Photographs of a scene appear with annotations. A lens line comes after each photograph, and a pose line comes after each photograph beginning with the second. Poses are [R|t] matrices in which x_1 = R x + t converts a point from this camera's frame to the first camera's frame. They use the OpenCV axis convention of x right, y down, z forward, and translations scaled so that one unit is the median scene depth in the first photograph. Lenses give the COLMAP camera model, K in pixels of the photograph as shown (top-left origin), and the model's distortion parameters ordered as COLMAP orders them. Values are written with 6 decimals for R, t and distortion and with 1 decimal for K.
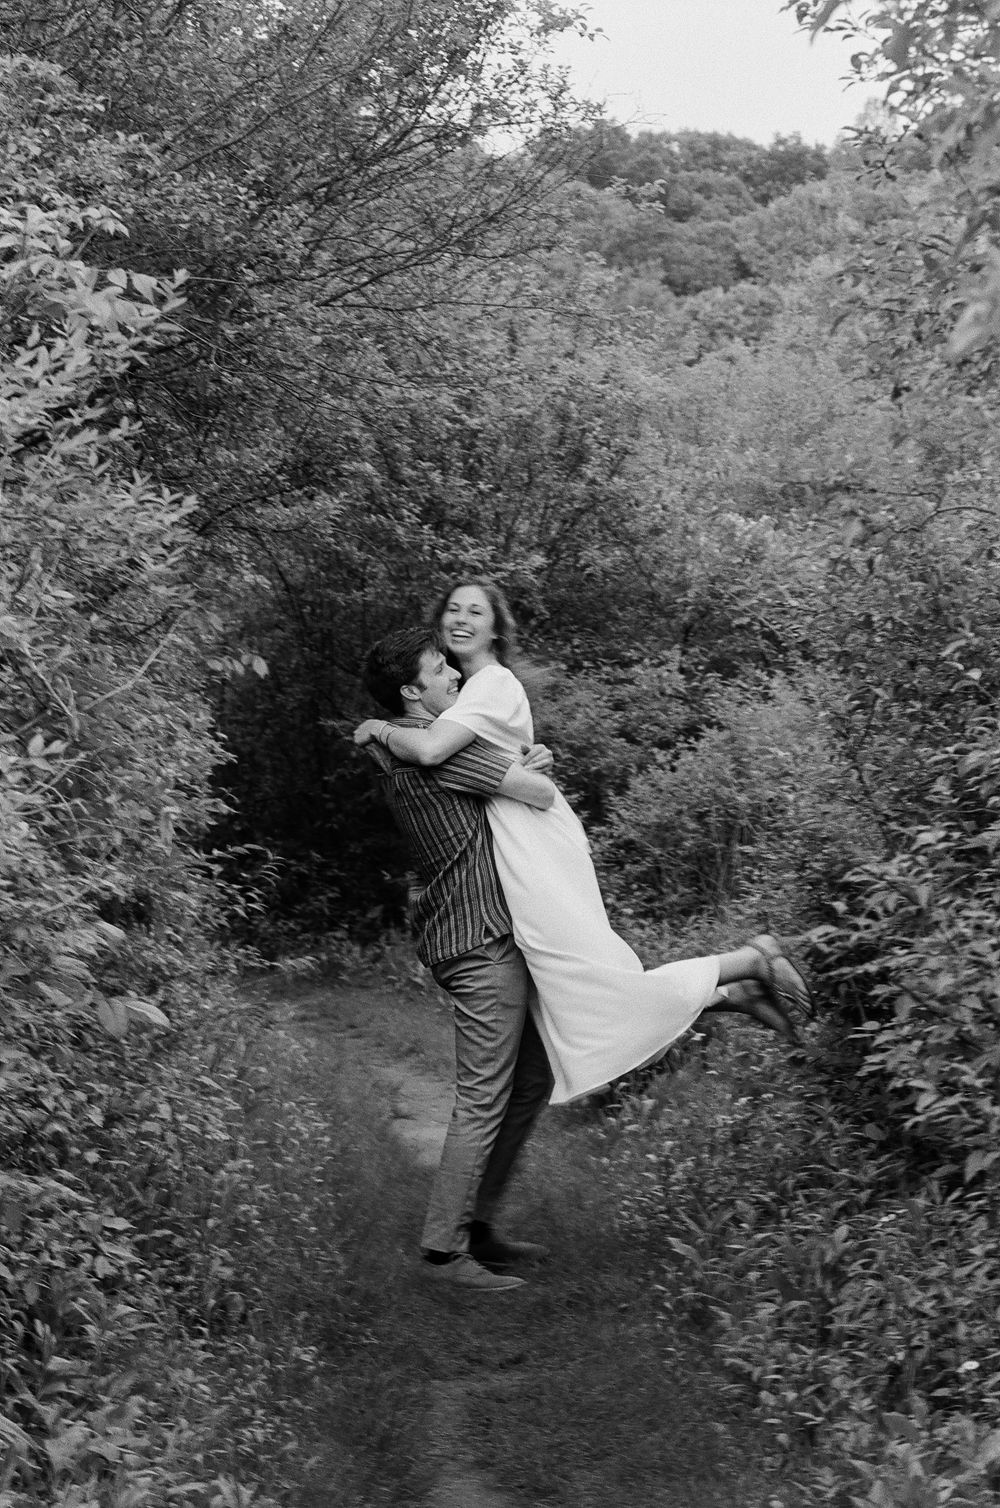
lens RADIAL K [[1679.0, 0, 565.5], [0, 1679.0, 753.3], [0, 0, 1]] dist [-0.111081, -0.006842]
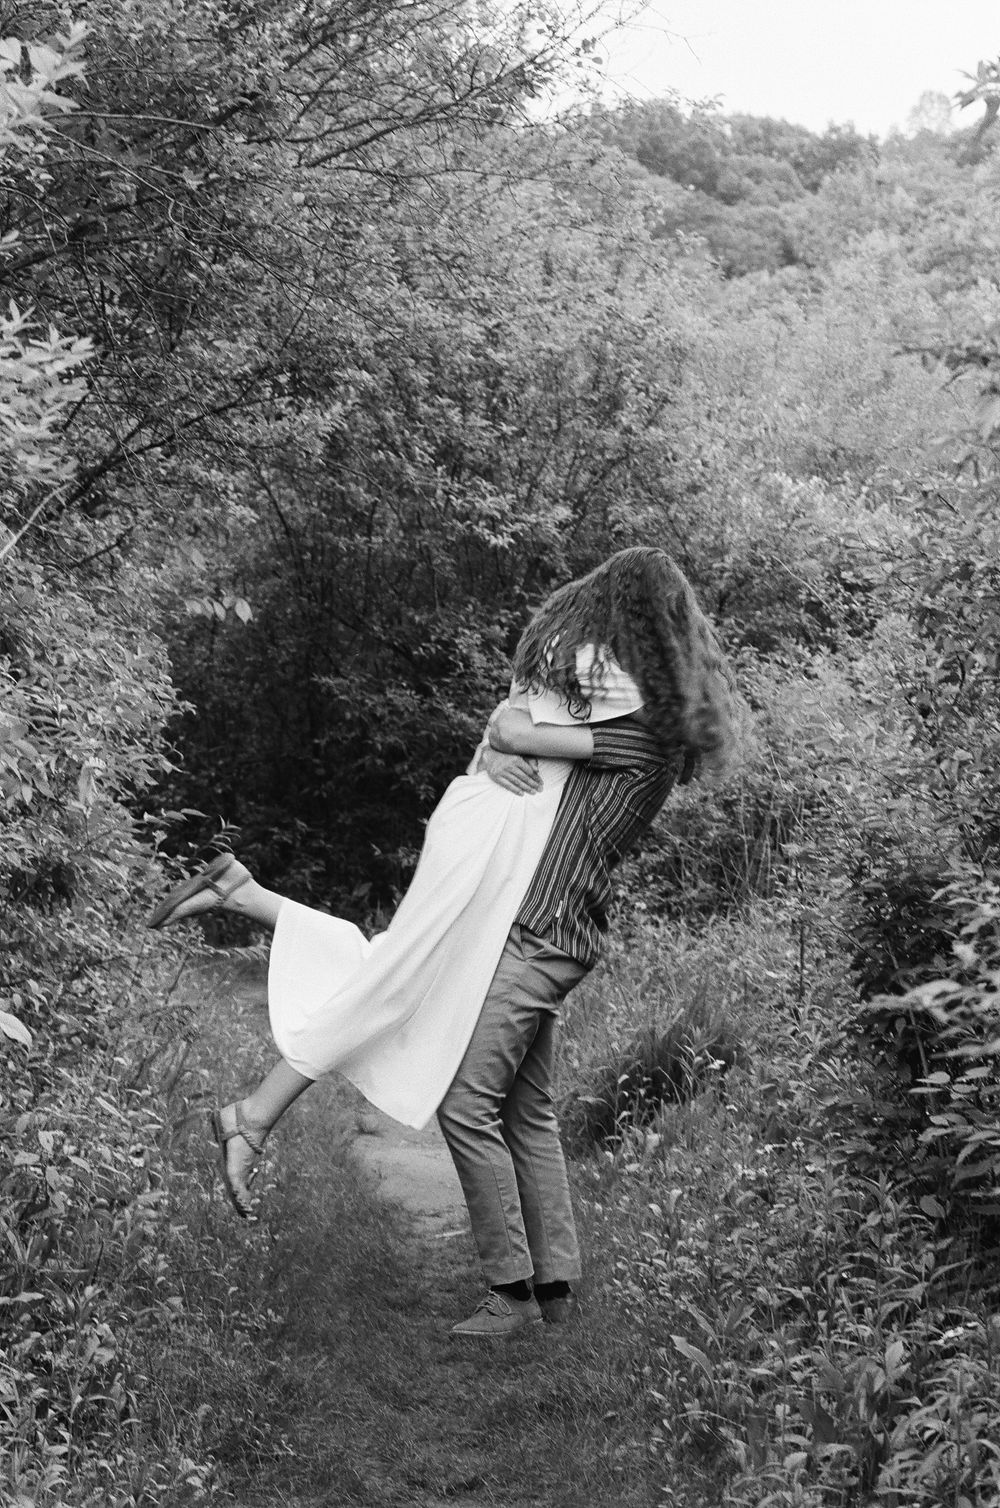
lens RADIAL K [[1646.4, 0, 497.8], [0, 1646.4, 818.8], [0, 0, 1]] dist [-0.094239, 0.015497]
pose [[0.997286, 0.053684, -0.050381, 0.002396], [-0.050954, 0.997240, 0.053995, 0.003961], [0.053140, -0.051281, 0.997269, 0.108000]]
